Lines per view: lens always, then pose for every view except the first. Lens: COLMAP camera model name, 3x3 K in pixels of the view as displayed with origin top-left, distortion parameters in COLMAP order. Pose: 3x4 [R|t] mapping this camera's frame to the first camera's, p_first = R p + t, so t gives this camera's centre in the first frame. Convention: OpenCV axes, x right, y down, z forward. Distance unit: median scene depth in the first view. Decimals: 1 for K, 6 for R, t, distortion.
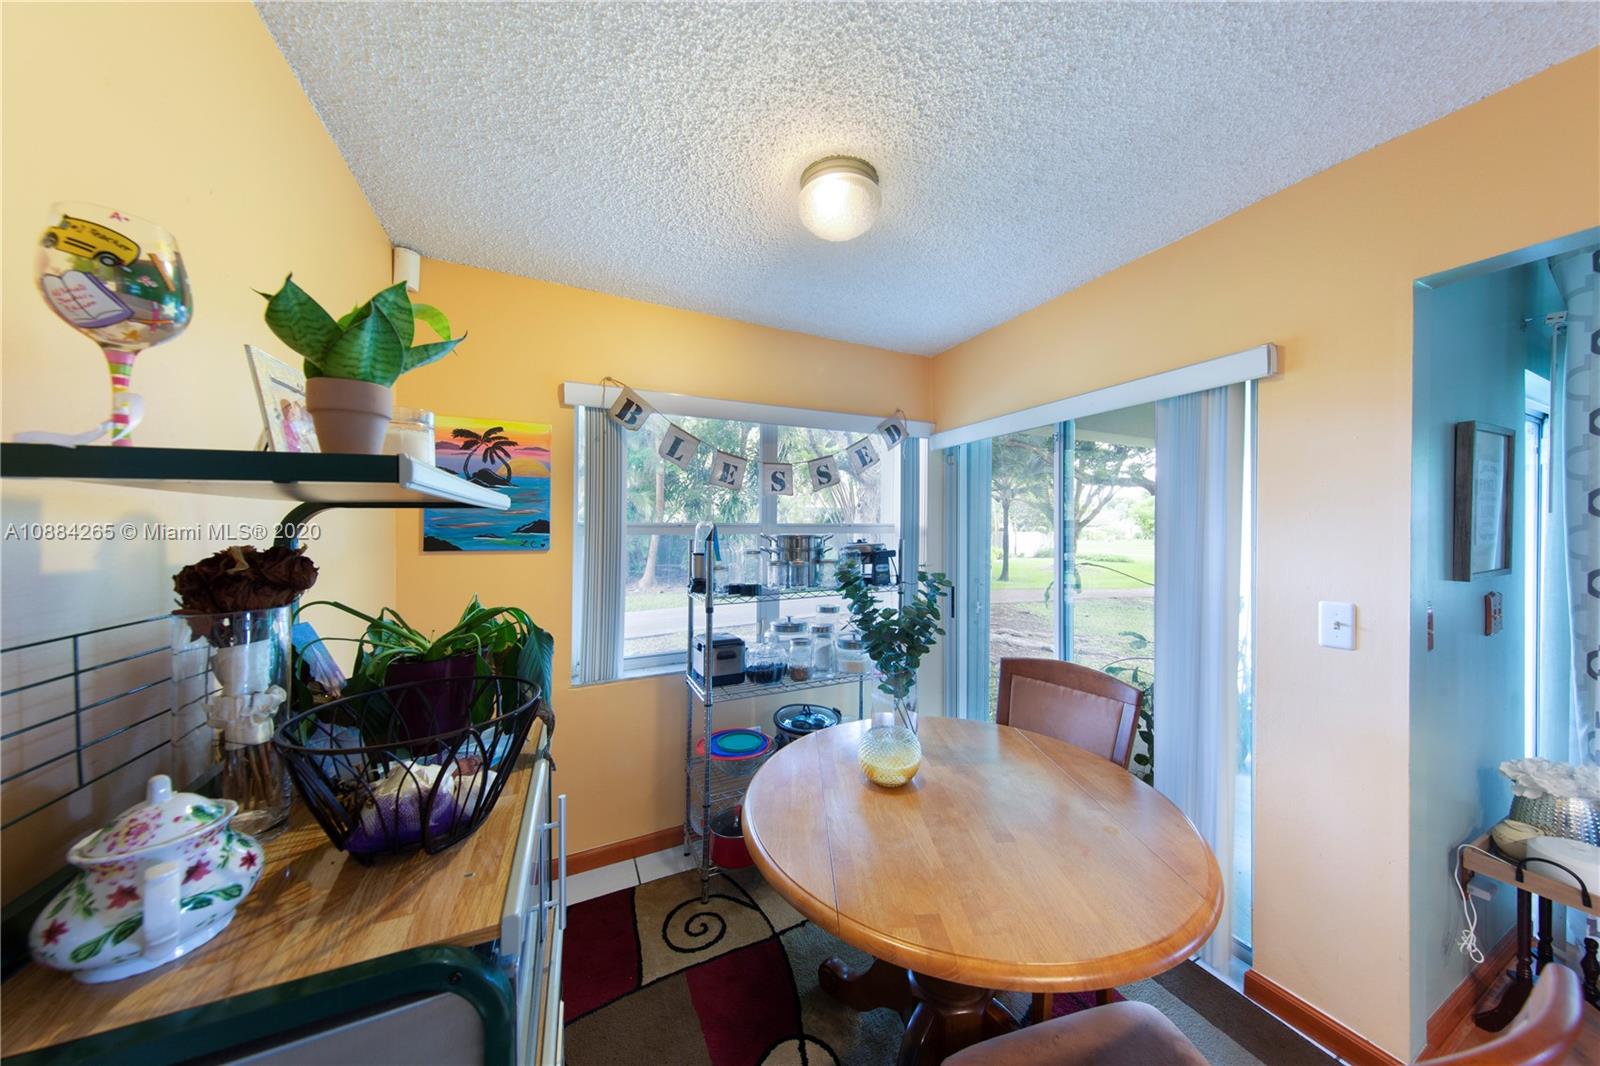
lens RADIAL K [[505.9, 0, 811.5], [0, 505.9, 537.1], [0, 0, 1]] dist [-0.000053, -0.000004]
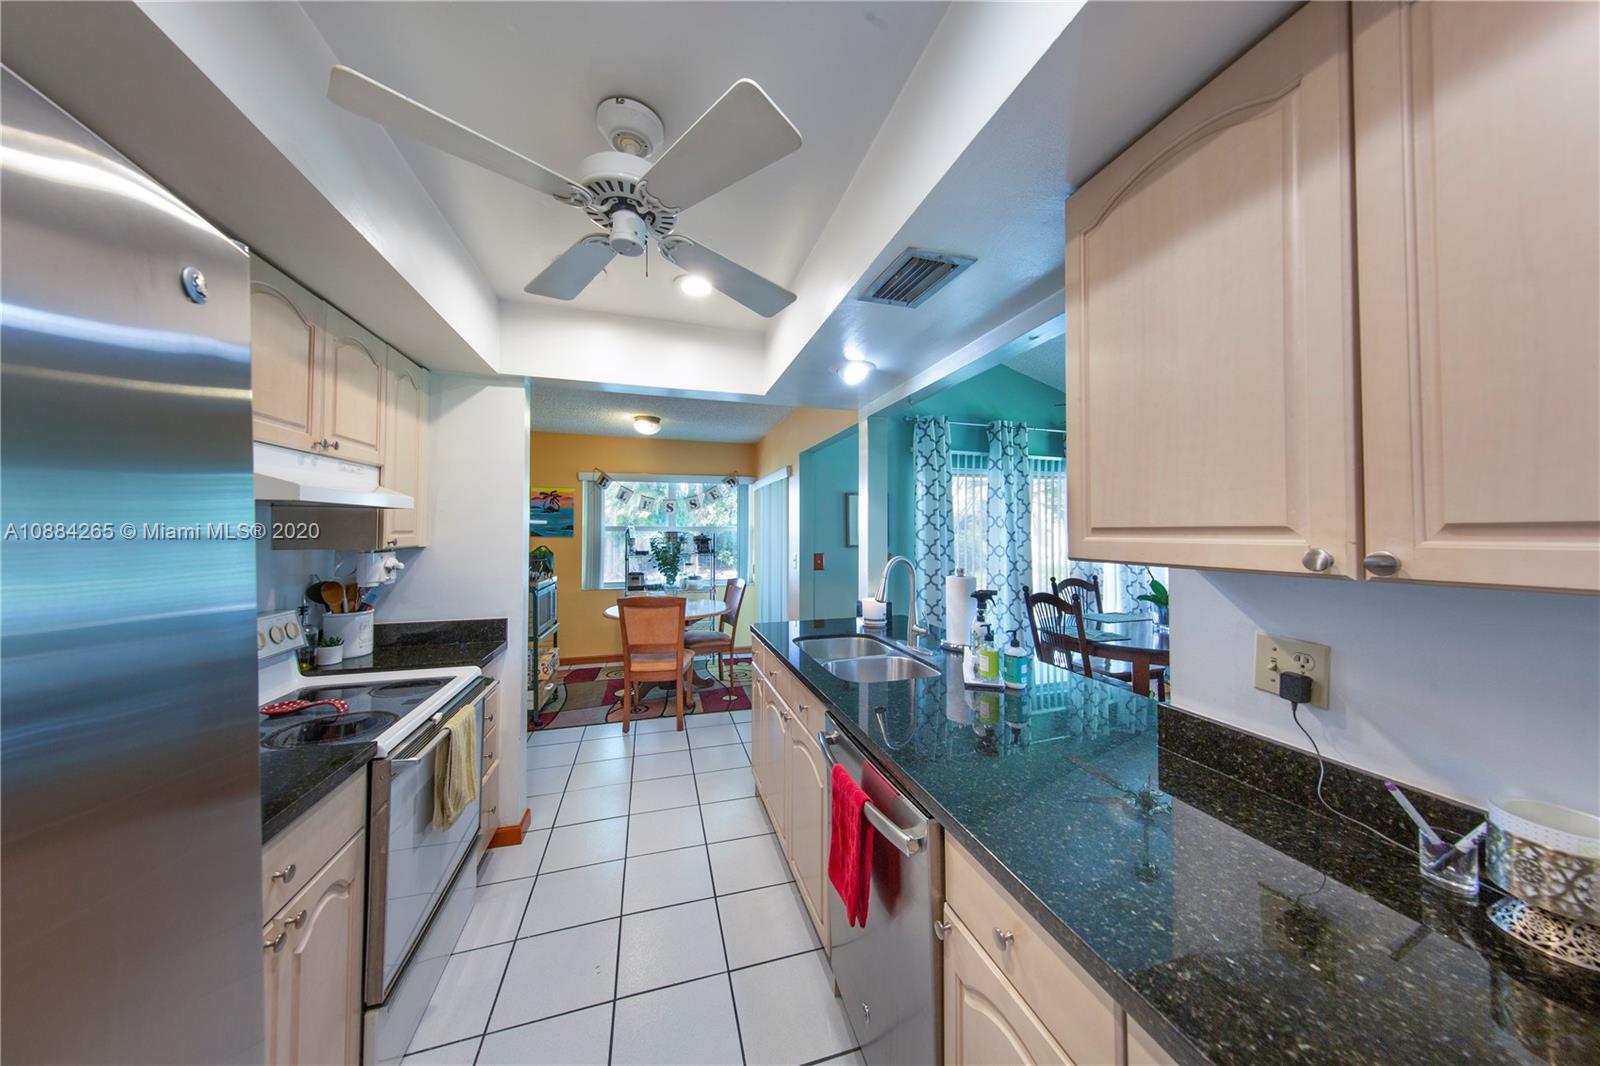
lens RADIAL K [[505.9, 0, 796.3], [0, 505.9, 523.7], [0, 0, 1]] dist [-0.000053, -0.000004]
pose [[0.984288, 0.000718, -0.176568, 1.001853], [-0.004161, 0.999808, -0.019129, 0.003618], [0.176520, 0.019563, 0.984103, -1.268535]]
